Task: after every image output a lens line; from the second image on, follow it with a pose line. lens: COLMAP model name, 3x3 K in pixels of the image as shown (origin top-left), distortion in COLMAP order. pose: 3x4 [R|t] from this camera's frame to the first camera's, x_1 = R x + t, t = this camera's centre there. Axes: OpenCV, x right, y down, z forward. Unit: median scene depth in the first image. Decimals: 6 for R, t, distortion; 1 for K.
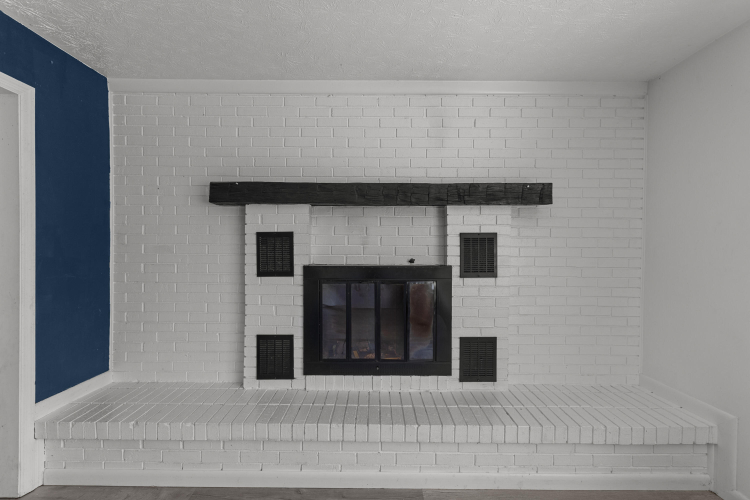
lens RADIAL K [[339.1, 0, 373.4], [0, 339.1, 247.2], [0, 0, 1]] dist [-0.001404, -0.000218]
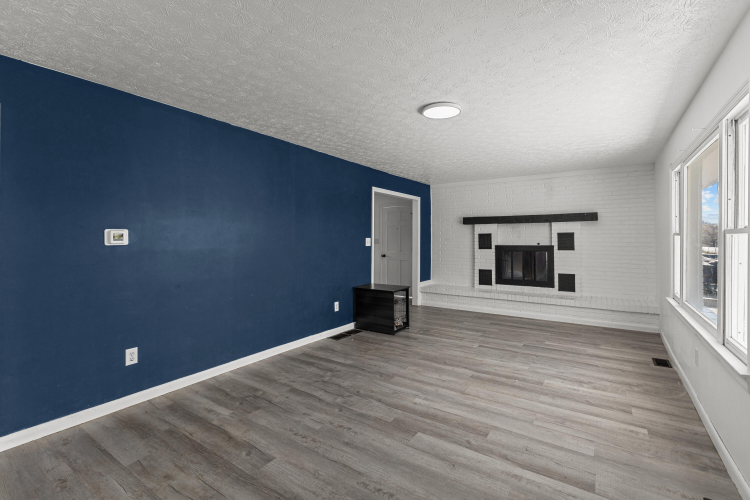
lens RADIAL K [[339.1, 0, 371.0], [0, 339.1, 238.6], [0, 0, 1]] dist [-0.001404, -0.000218]
pose [[0.815630, -0.007957, -0.578519, 0.583934], [0.007581, 0.999967, -0.003066, -0.000447], [0.578524, -0.001885, 0.815663, -1.900969]]
